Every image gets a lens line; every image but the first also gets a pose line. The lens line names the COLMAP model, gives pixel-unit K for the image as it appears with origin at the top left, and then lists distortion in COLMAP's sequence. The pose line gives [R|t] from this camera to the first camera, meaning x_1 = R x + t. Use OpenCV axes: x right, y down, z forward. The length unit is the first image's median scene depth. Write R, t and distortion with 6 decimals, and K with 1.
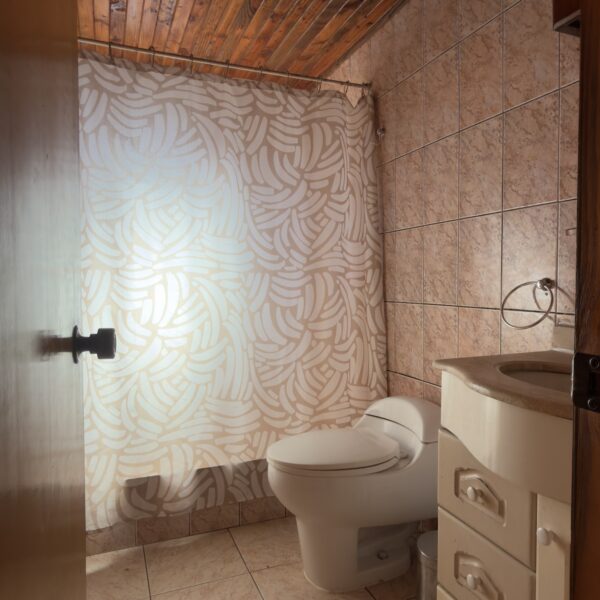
lens RADIAL K [[480.3, 0, 303.2], [0, 480.3, 299.6], [0, 0, 1]] dist [-0.004541, 0.005846]
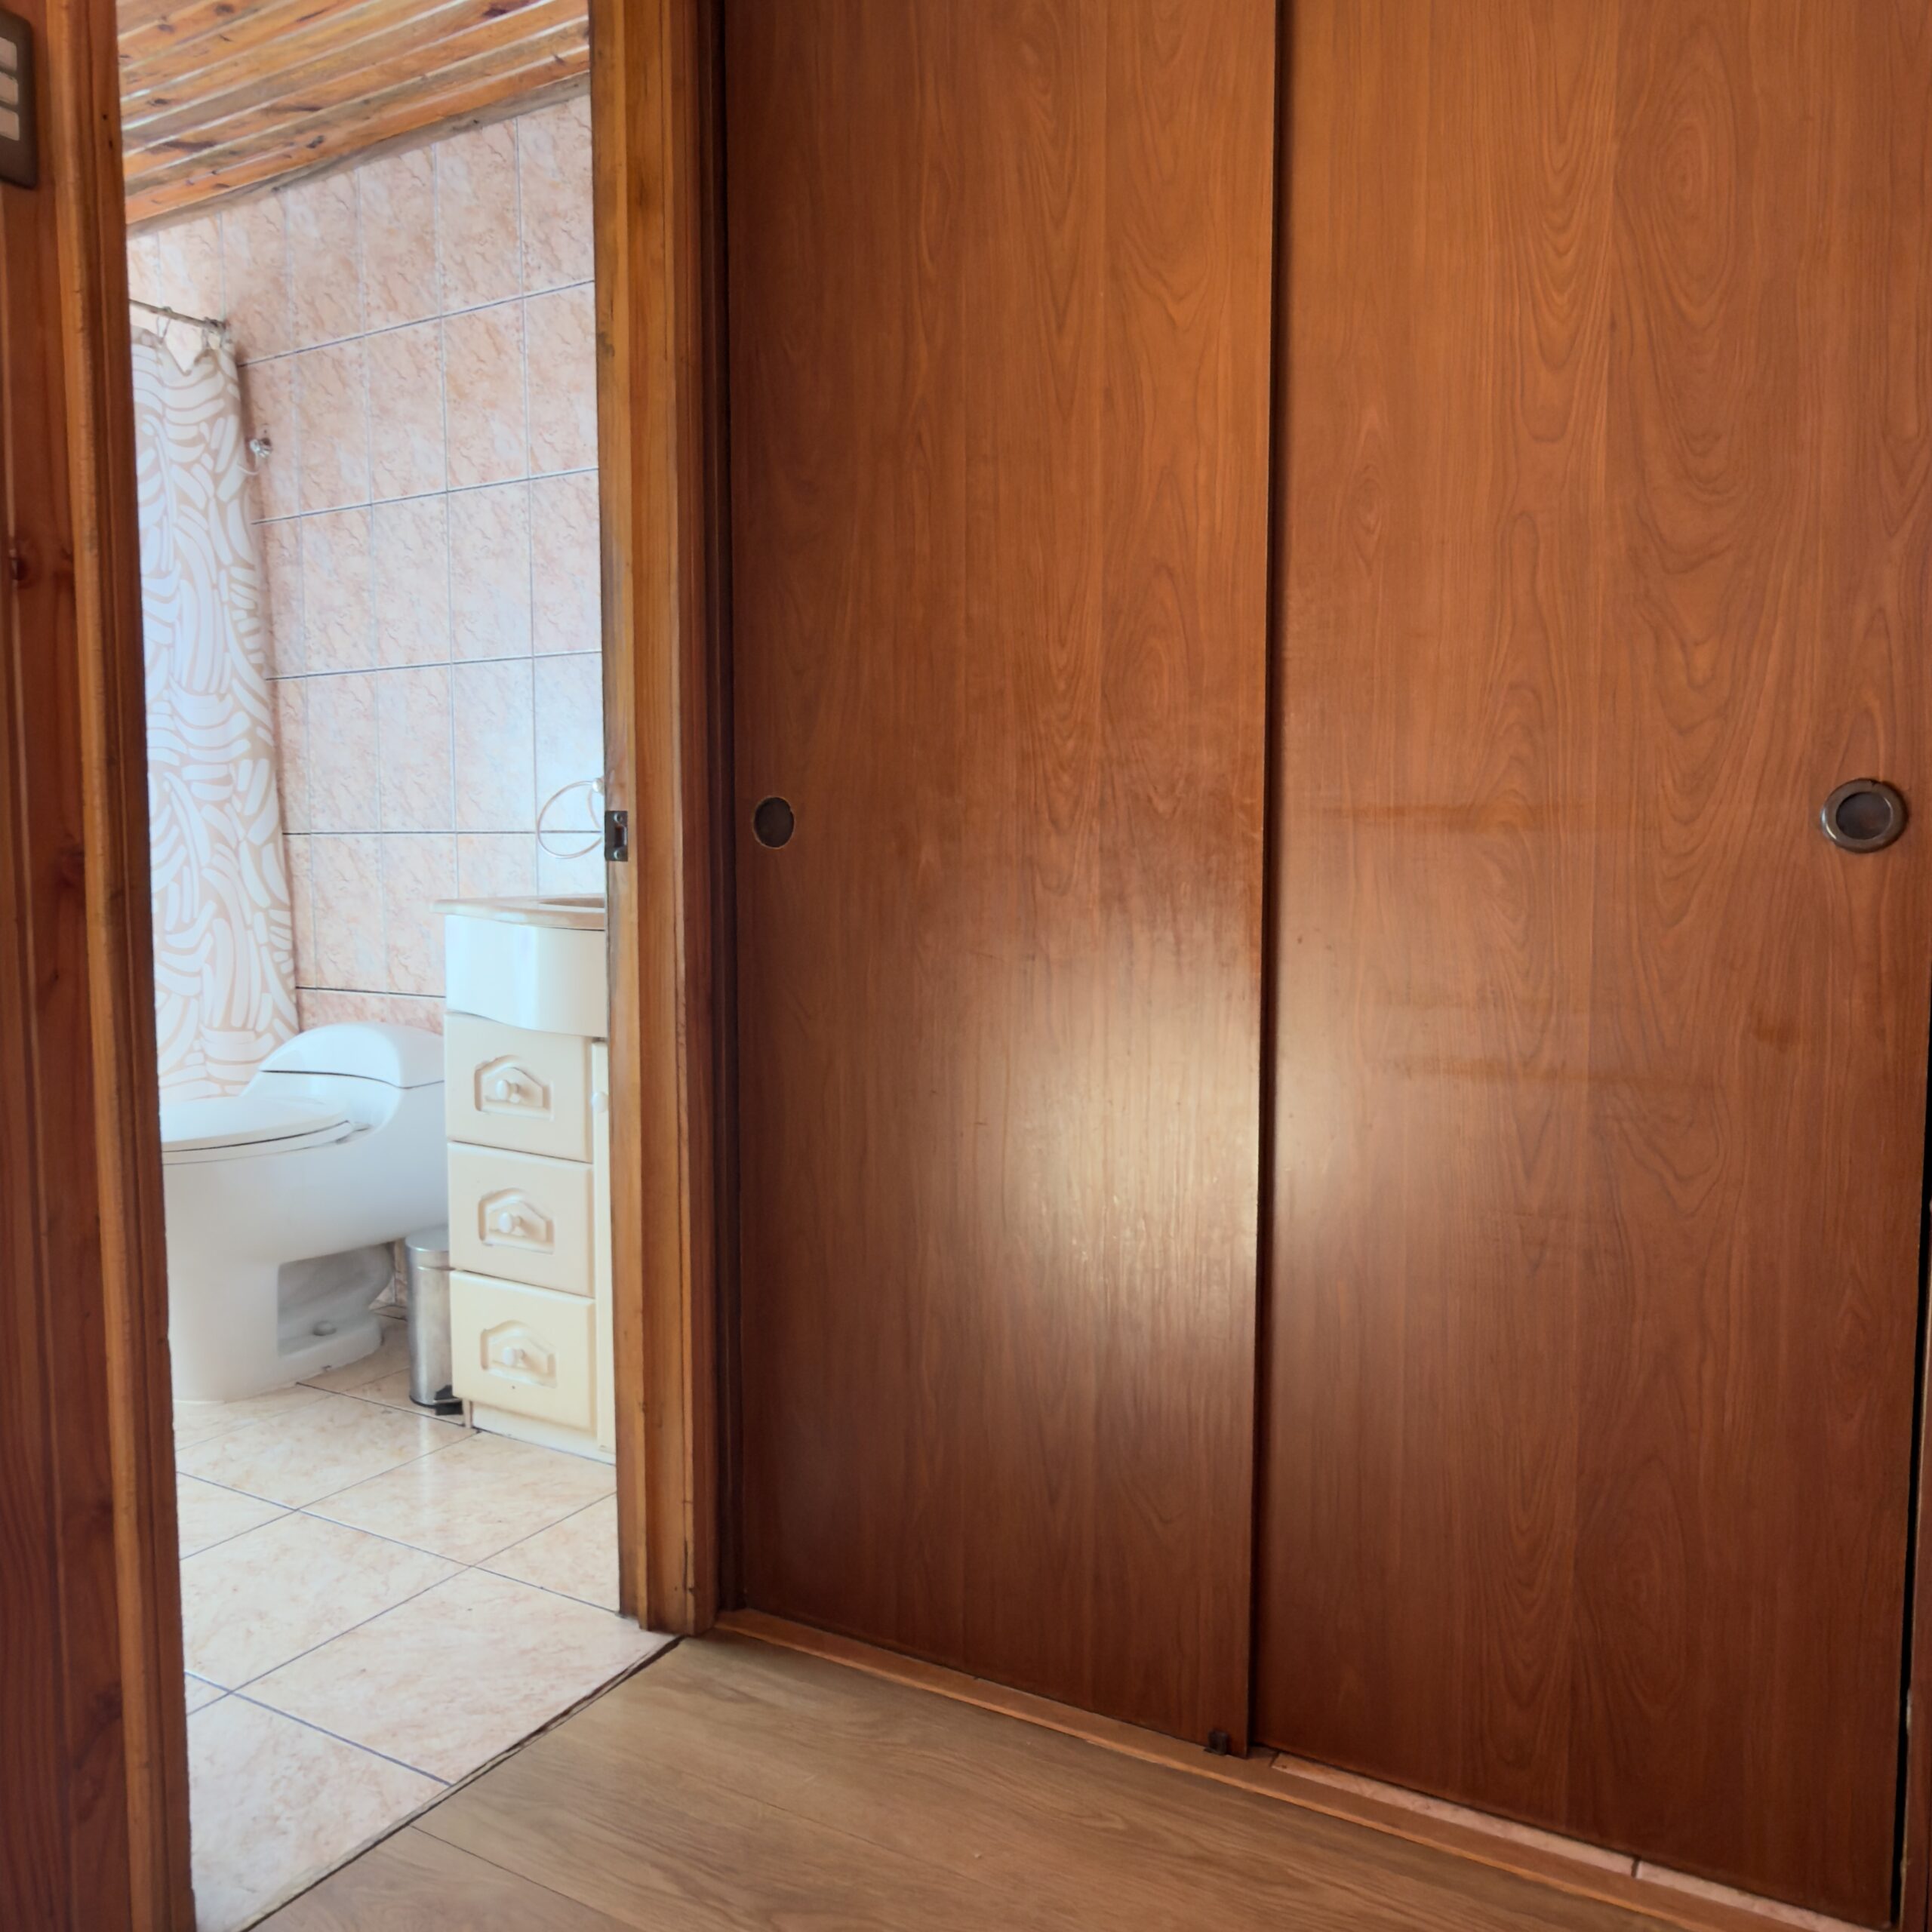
lens RADIAL K [[1546.5, 0, 971.6], [0, 1546.5, 959.8], [0, 0, 1]] dist [-0.004541, 0.005846]
pose [[0.785512, -0.042776, 0.617366, -0.219424], [0.020091, 0.998845, 0.043645, 0.071251], [-0.618520, -0.021881, 0.785464, -0.522073]]
